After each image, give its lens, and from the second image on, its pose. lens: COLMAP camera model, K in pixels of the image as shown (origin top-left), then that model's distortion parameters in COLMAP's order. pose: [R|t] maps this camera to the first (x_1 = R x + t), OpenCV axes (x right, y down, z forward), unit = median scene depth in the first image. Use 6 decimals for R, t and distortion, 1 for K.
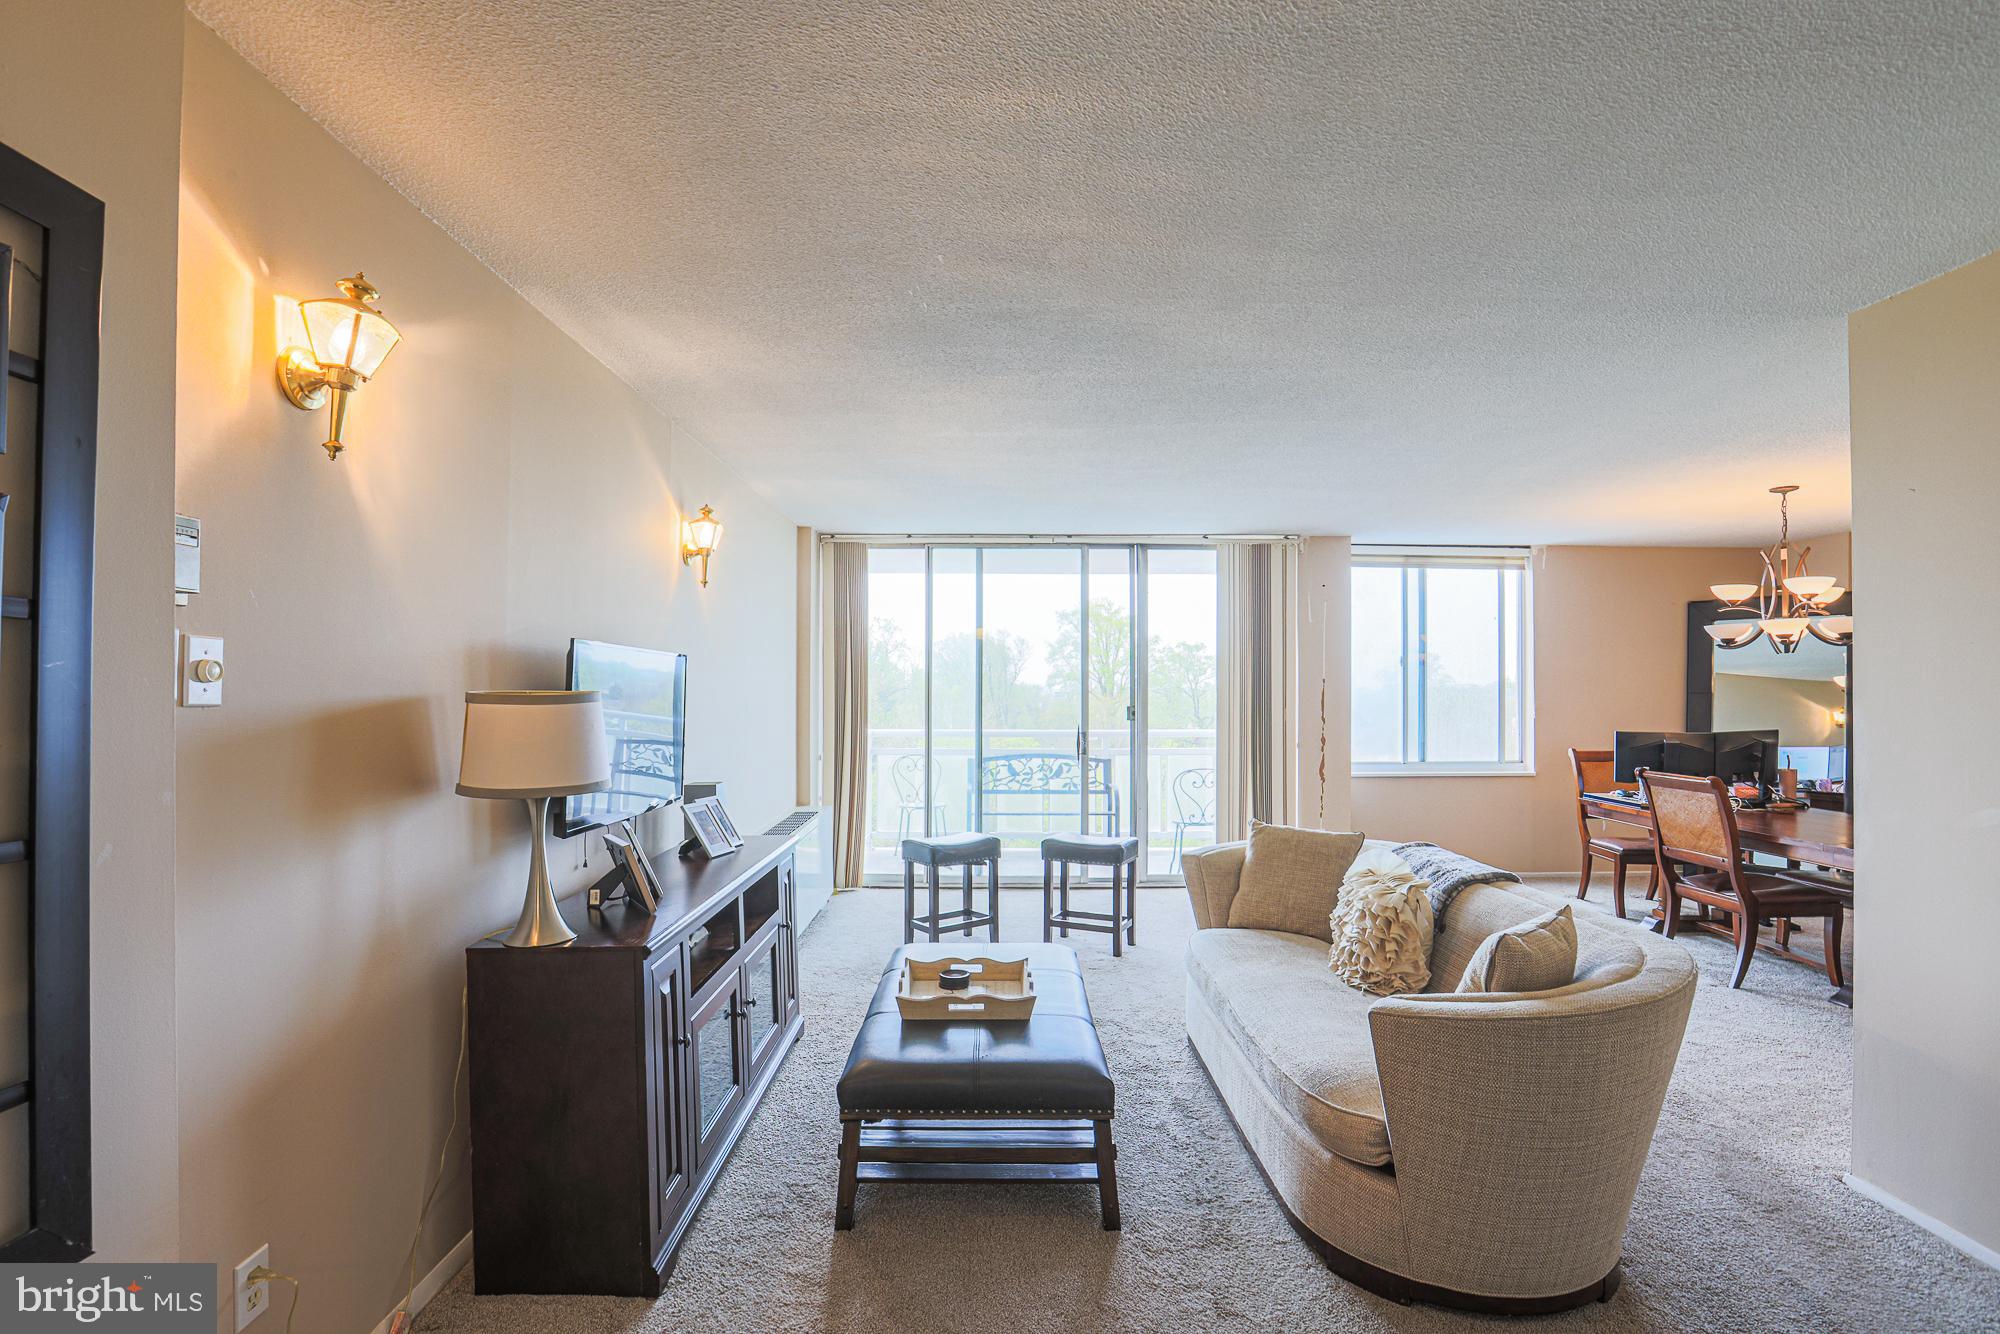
lens RADIAL K [[942.2, 0, 988.9], [0, 942.2, 677.4], [0, 0, 1]] dist [-0.058201, 0.028004]
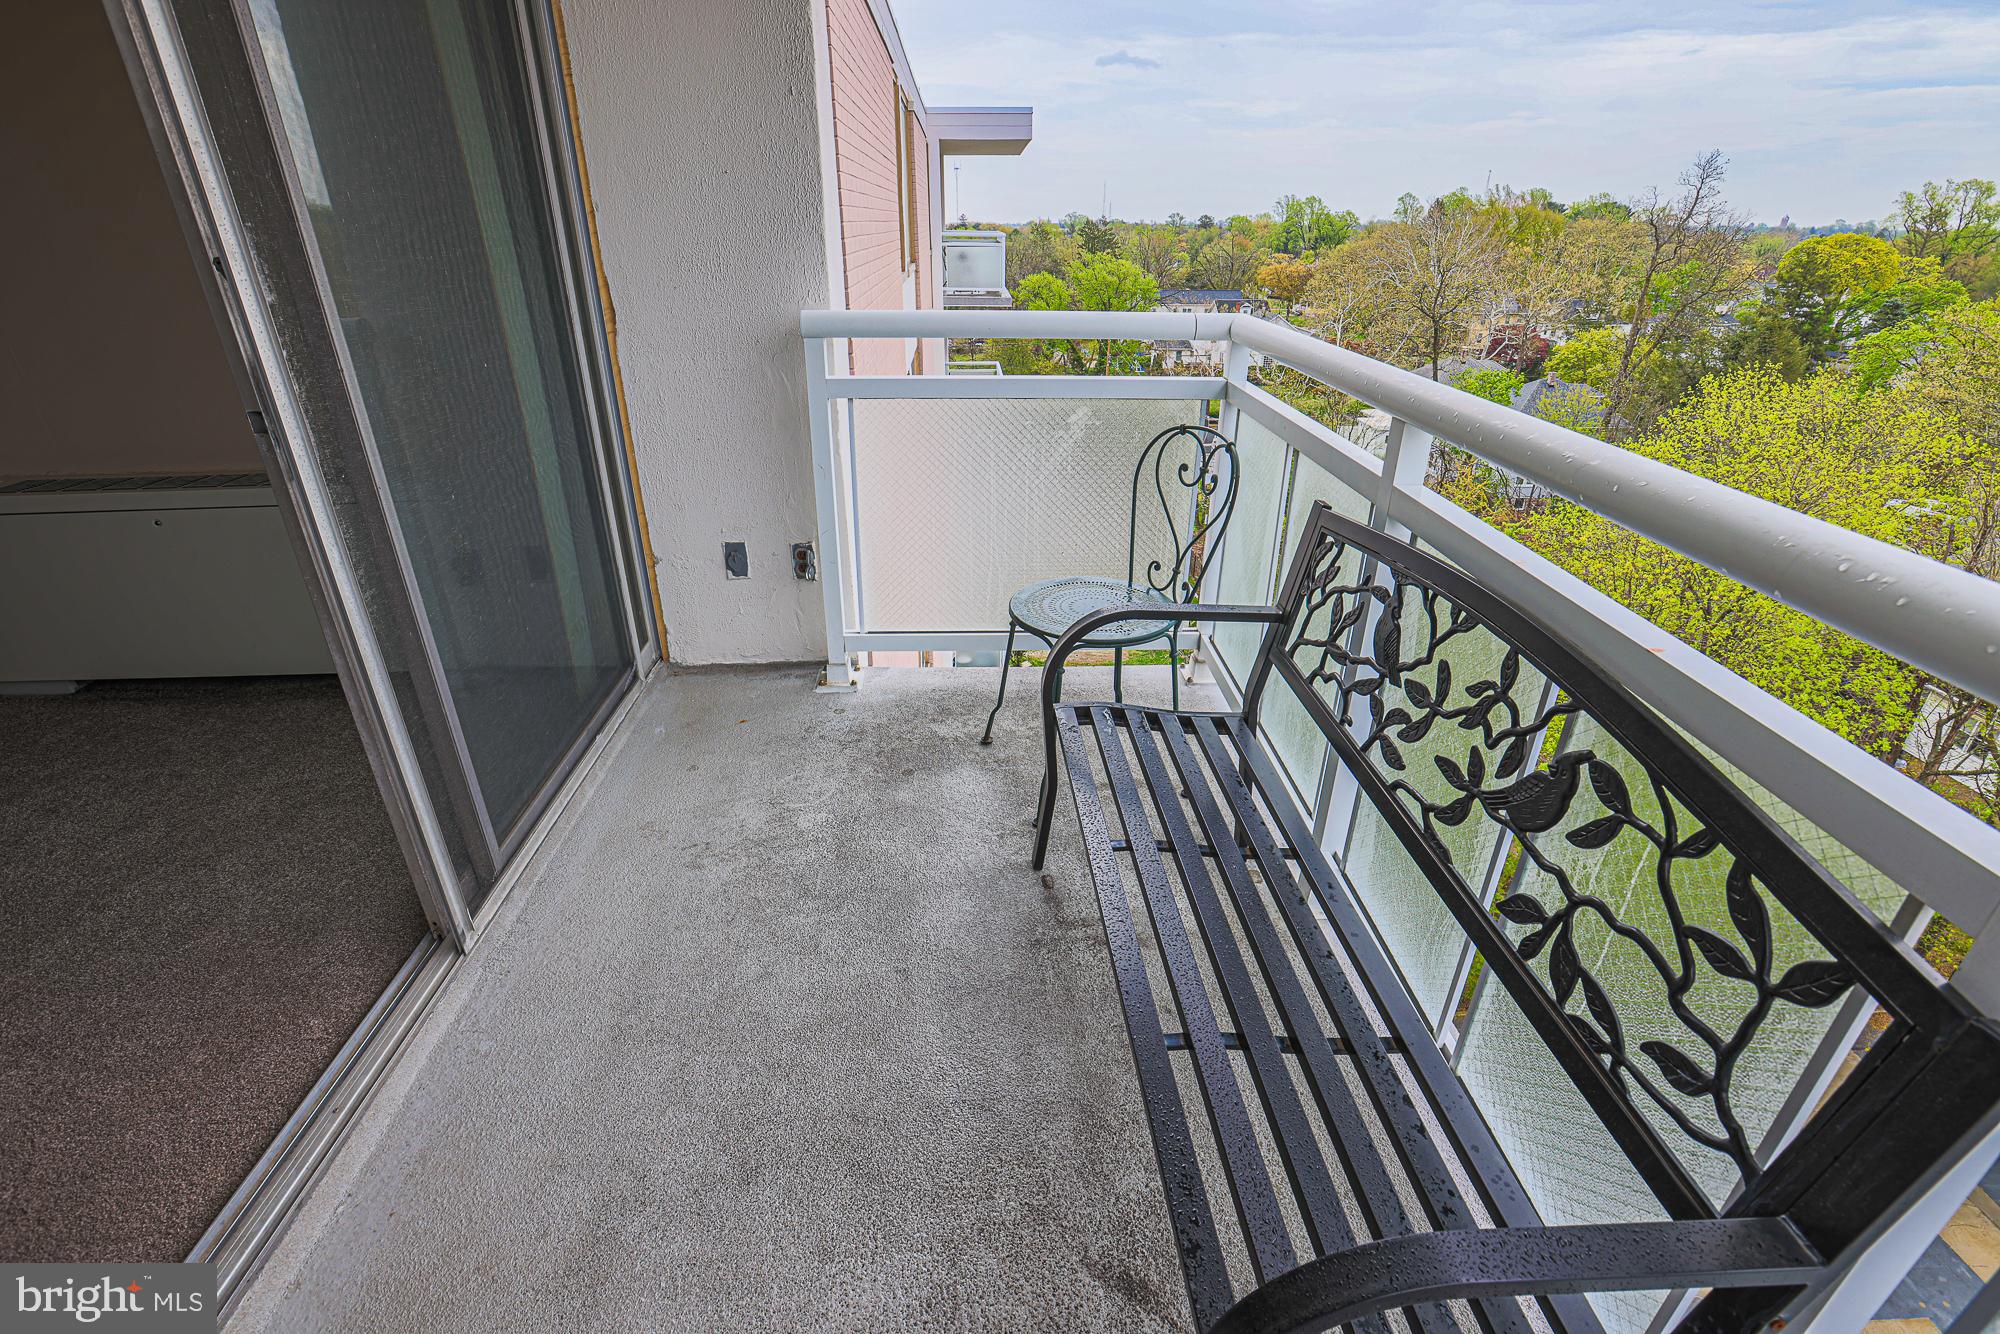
lens RADIAL K [[916.4, 0, 995.1], [0, 916.4, 667.5], [0, 0, 1]] dist [-0.050720, 0.017624]
pose [[0.047761, 0.448594, -0.892458, 0.292218], [0.011357, 0.893176, 0.449563, 0.044464], [0.998794, -0.031608, 0.037564, 1.540516]]
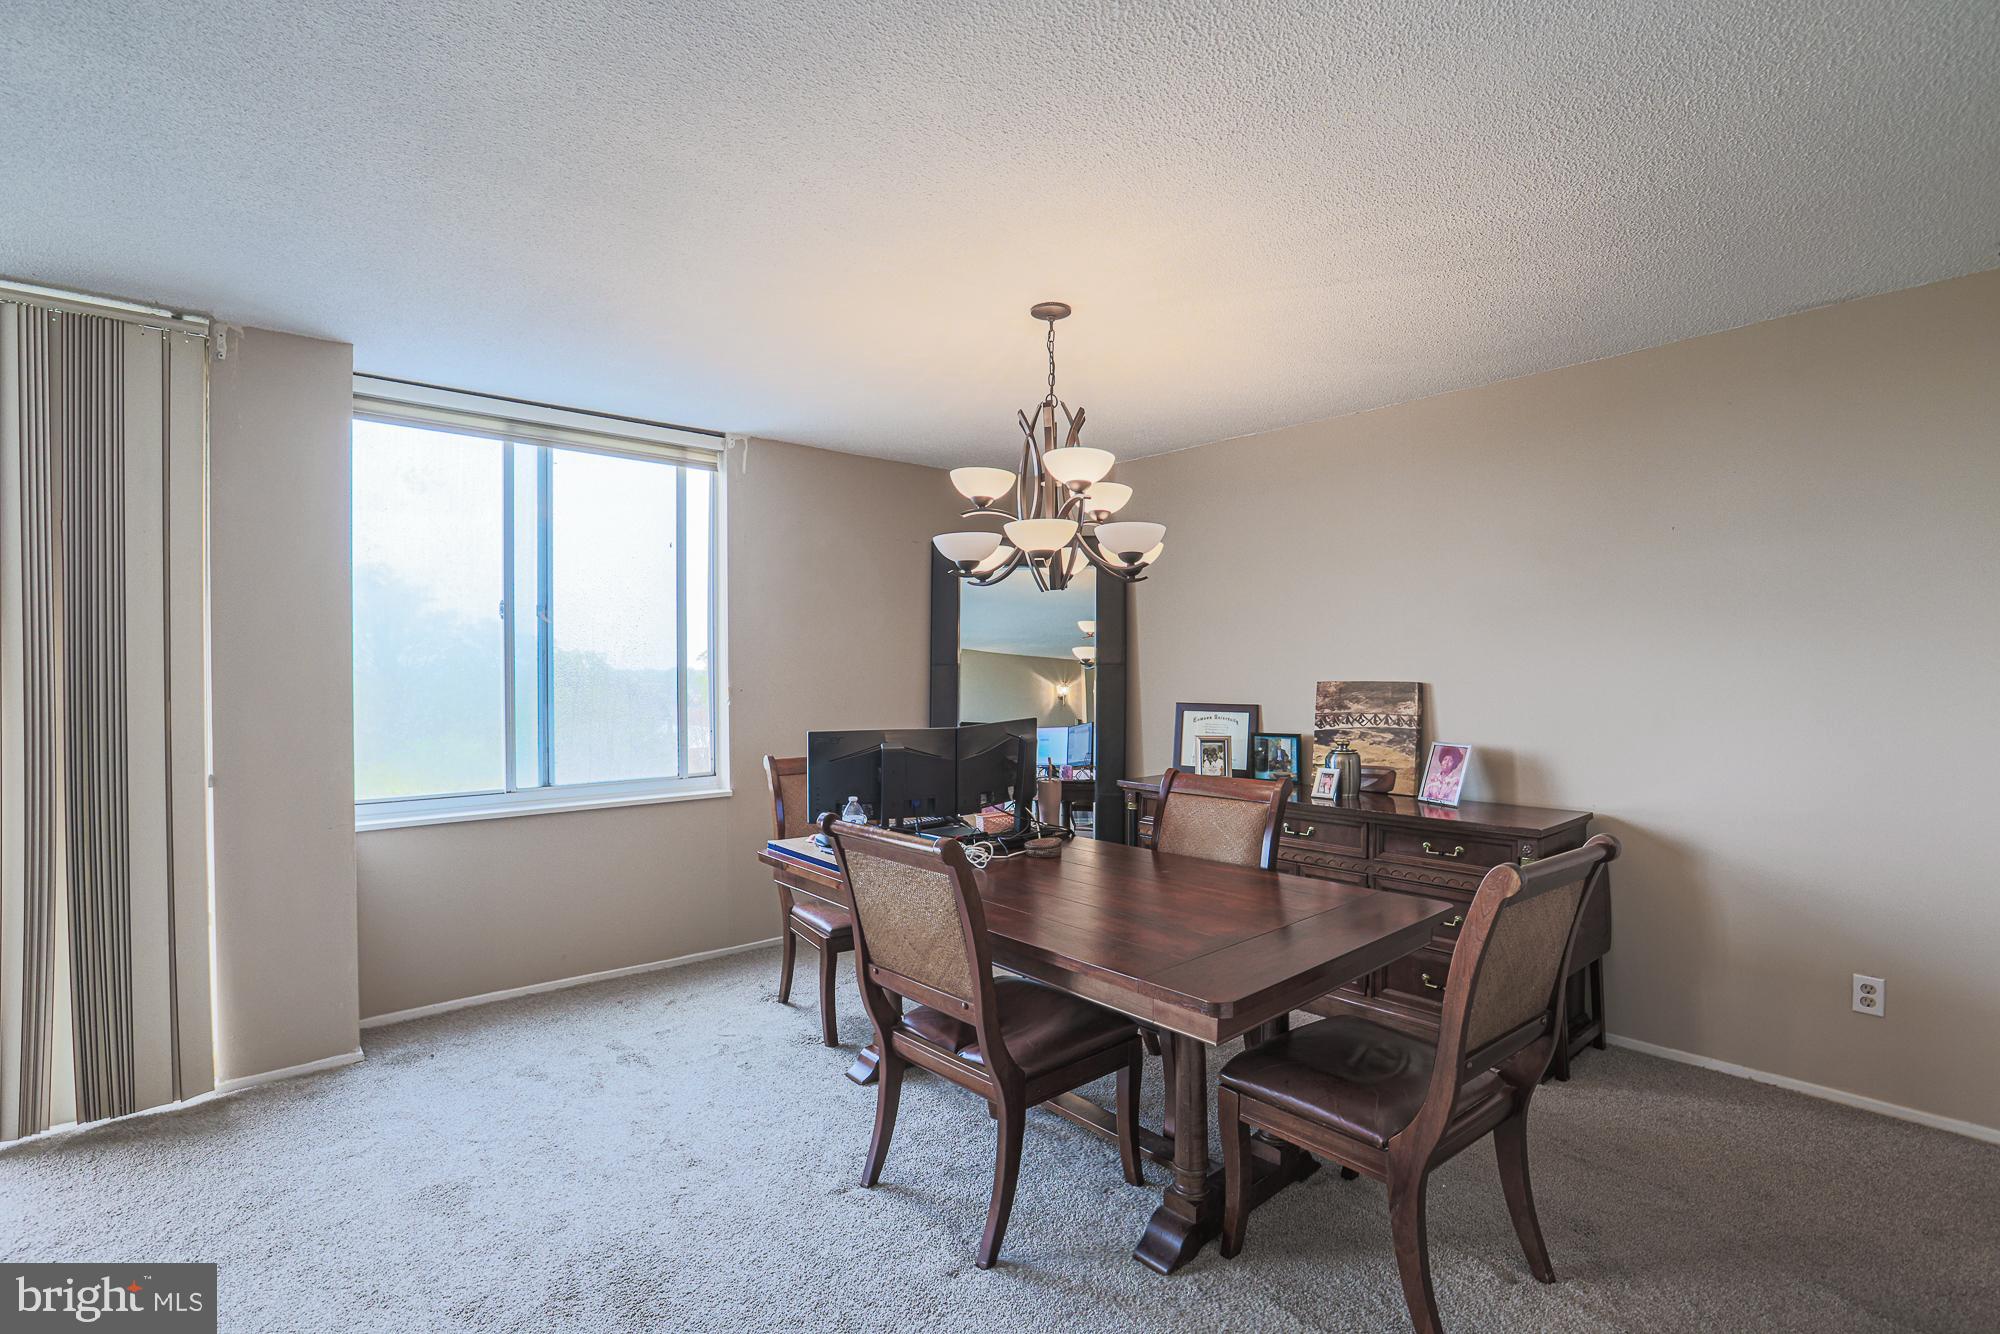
lens RADIAL K [[913.6, 0, 1007.1], [0, 913.6, 677.0], [0, 0, 1]] dist [-0.055236, 0.023370]
pose [[0.759858, -0.010371, 0.650007, 0.453068], [-0.002528, 0.999818, 0.018907, 0.017172], [-0.650085, -0.016009, 0.759693, 0.556267]]
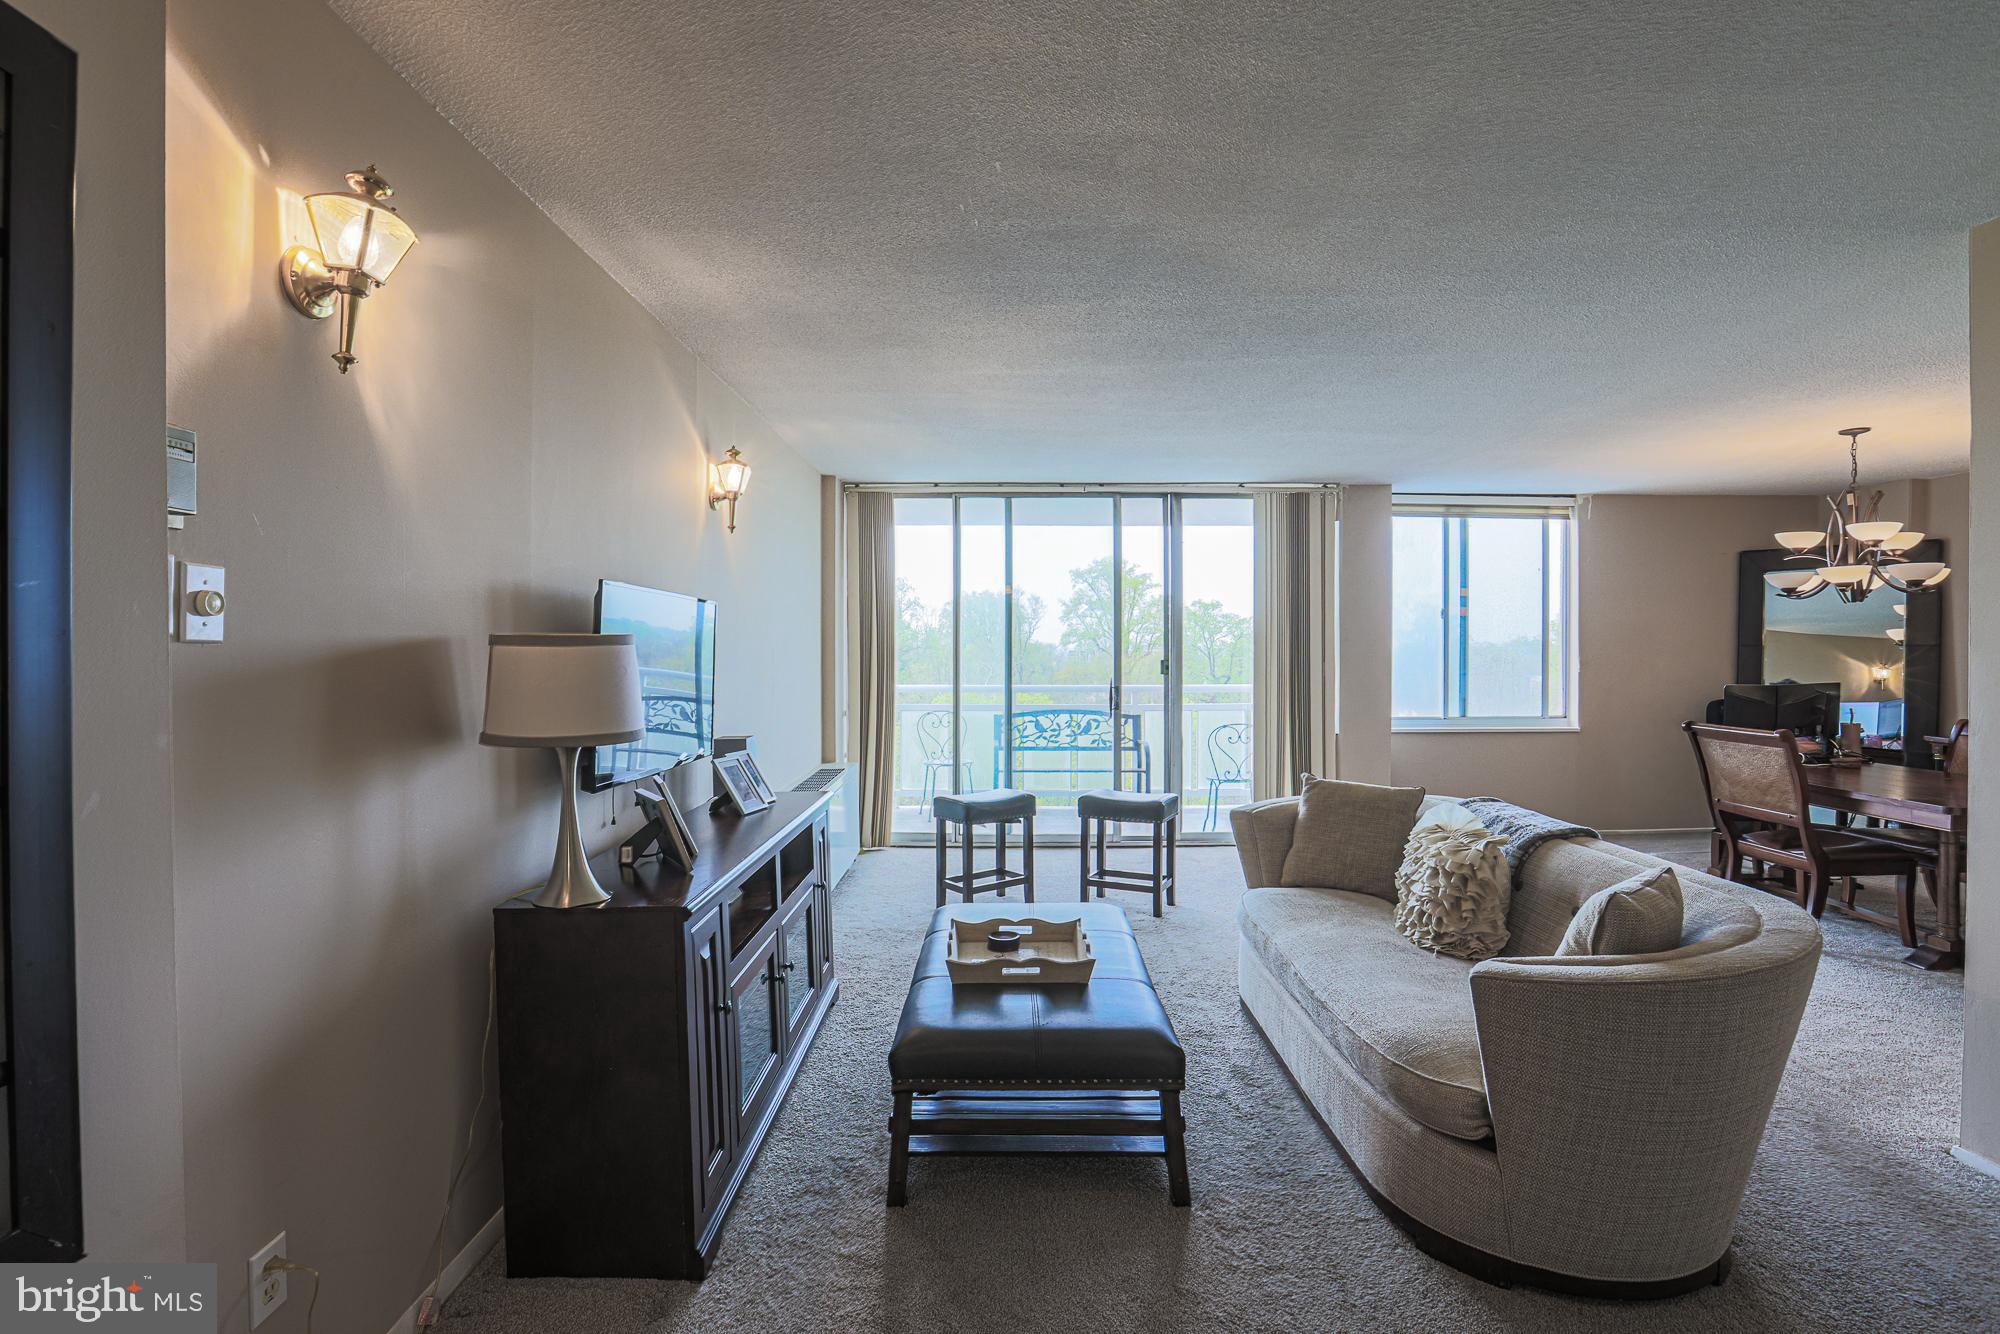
lens RADIAL K [[947.5, 0, 1001.3], [0, 947.5, 652.2], [0, 0, 1]] dist [-0.052467, 0.024130]
pose [[0.999999, -0.001682, -0.000168, -0.024110], [0.001684, 0.999874, 0.015755, 0.009164], [0.000142, -0.015755, 0.999876, 0.030584]]
